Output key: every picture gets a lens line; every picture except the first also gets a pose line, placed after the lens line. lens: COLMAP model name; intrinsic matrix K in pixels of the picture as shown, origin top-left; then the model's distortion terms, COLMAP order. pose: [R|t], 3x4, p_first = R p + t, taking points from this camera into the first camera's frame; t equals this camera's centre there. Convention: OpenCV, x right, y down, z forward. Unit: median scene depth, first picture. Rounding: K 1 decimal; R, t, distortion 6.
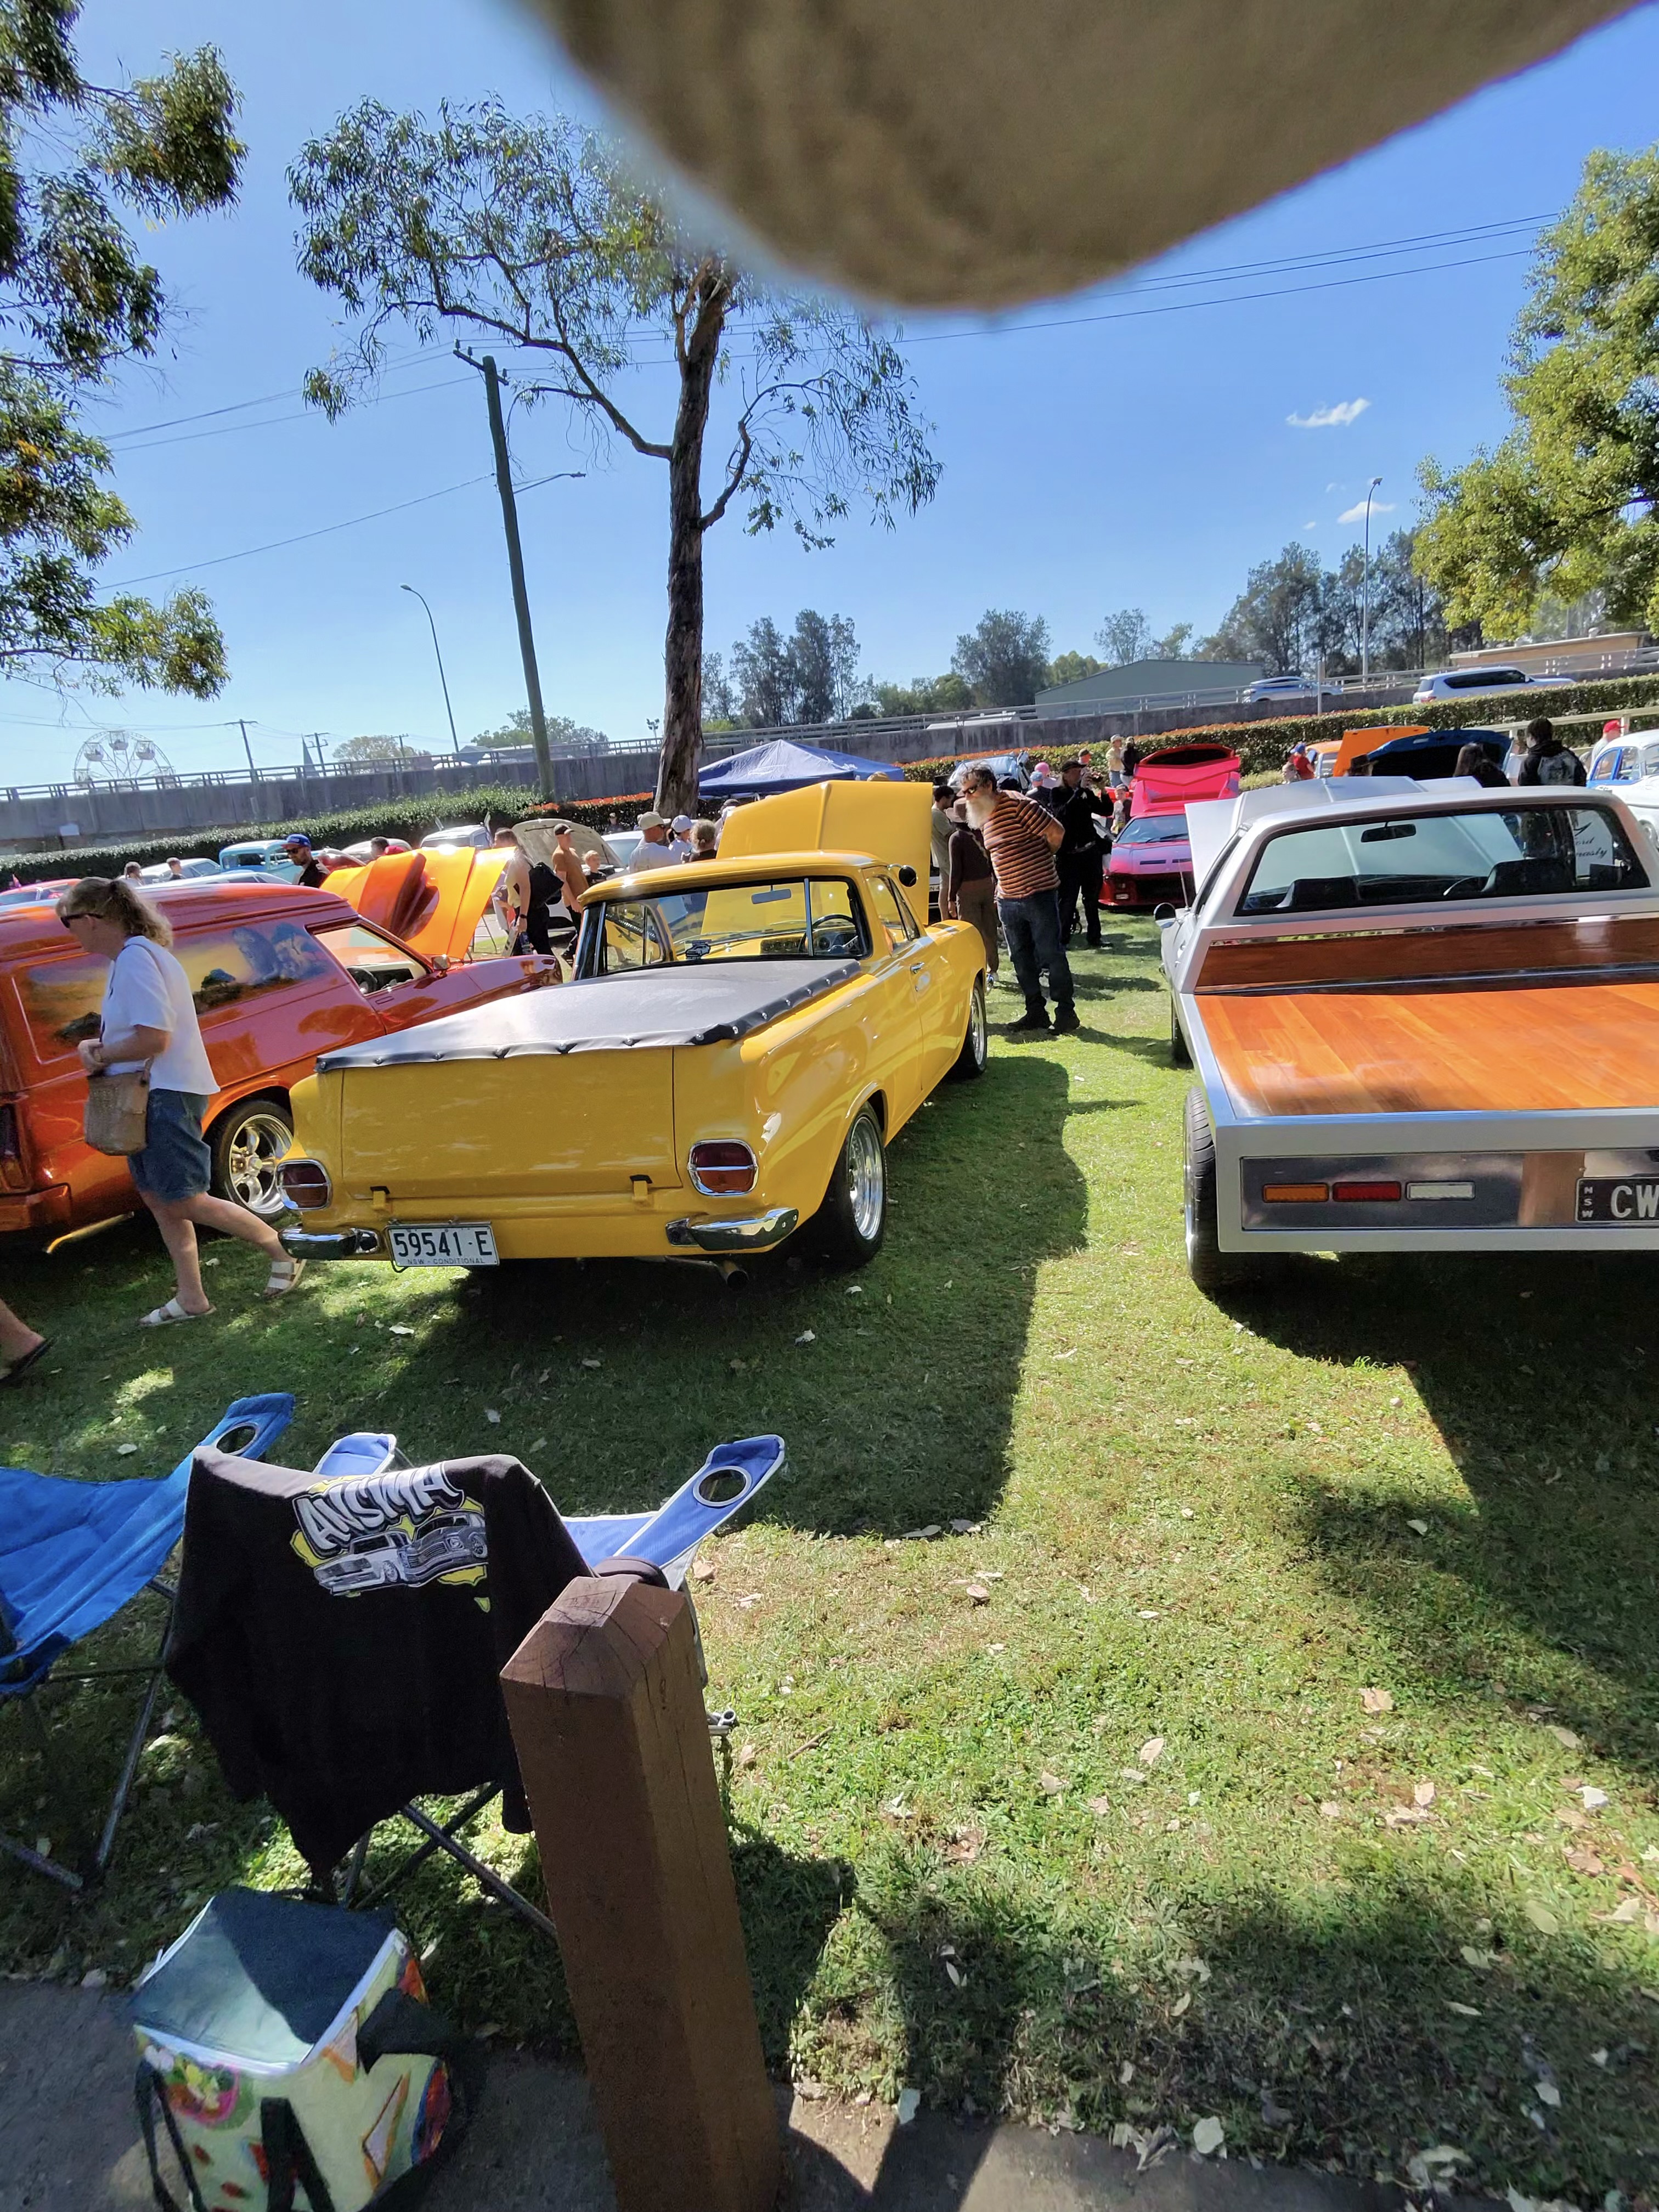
lens RADIAL K [[795.8, 0, 829.6], [0, 795.8, 1090.2], [0, 0, 1]] dist [0.001395, -0.000279]
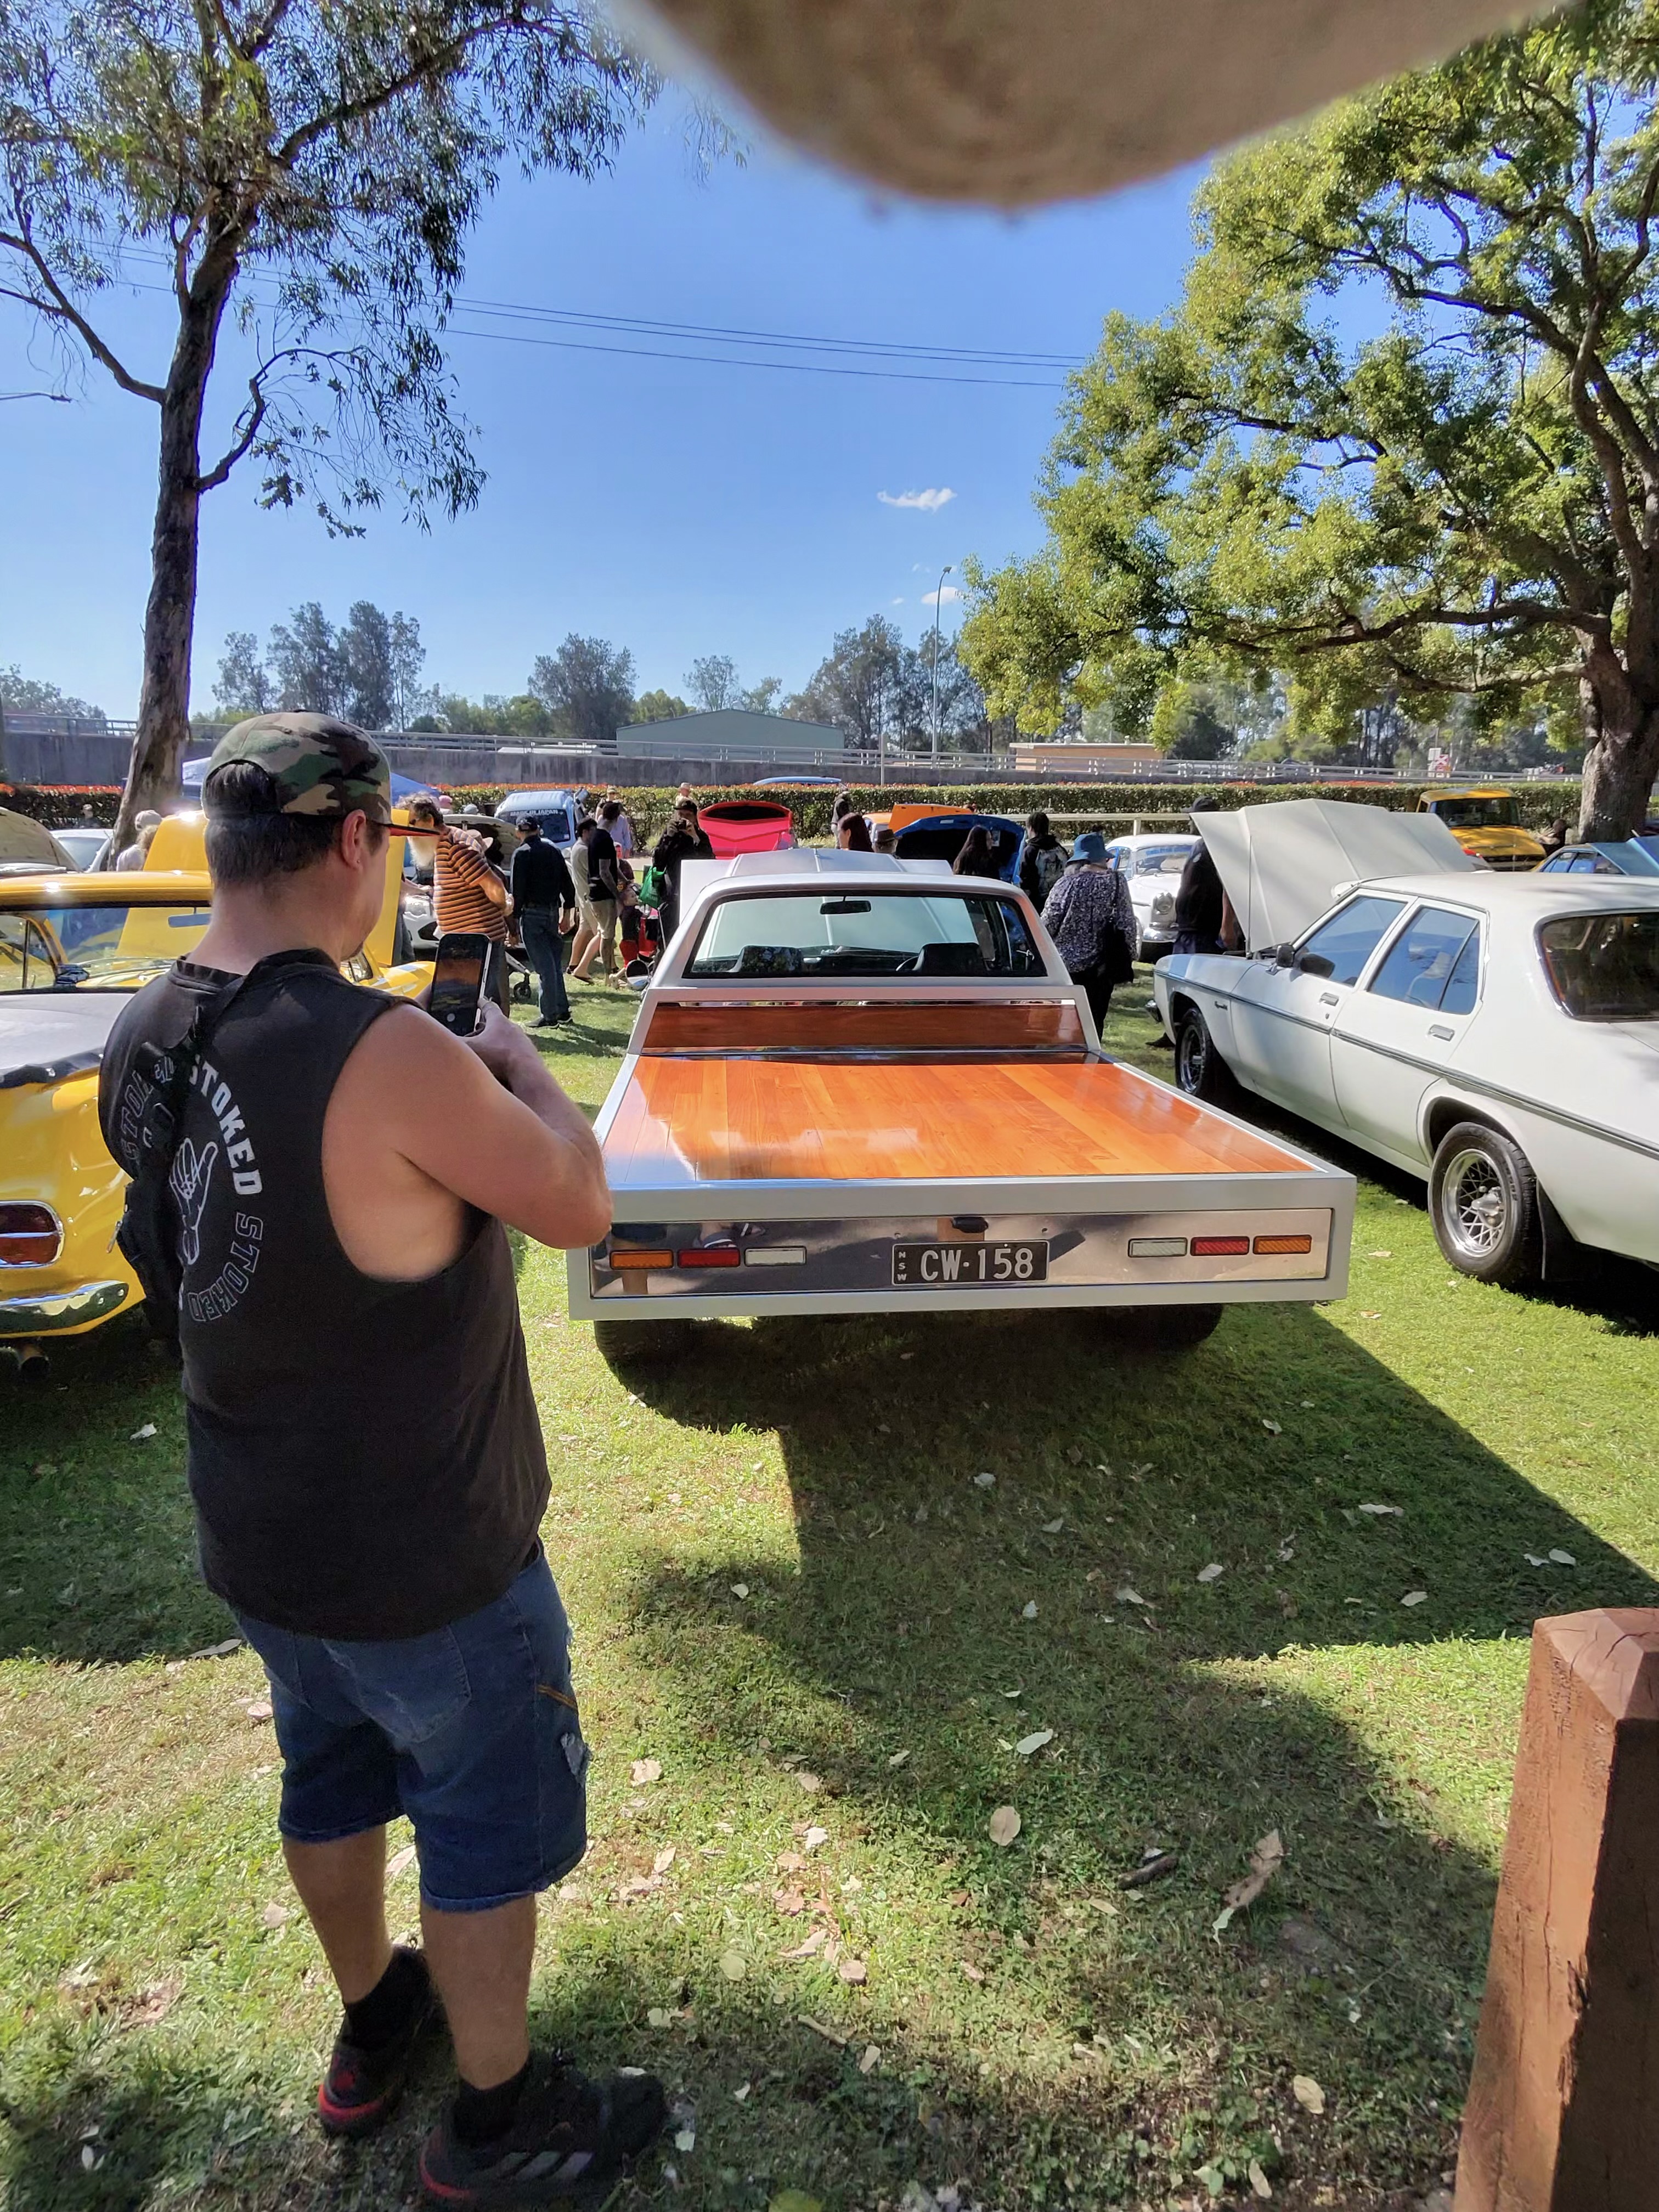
lens RADIAL K [[891.1, 0, 829.5], [0, 891.1, 1119.6], [0, 0, 1]] dist [0.001422, -0.000372]
pose [[0.973293, 0.028761, 0.227757, 0.425473], [-0.021578, 0.999190, -0.033963, -0.009700], [-0.228549, 0.028141, 0.973126, -0.106354]]
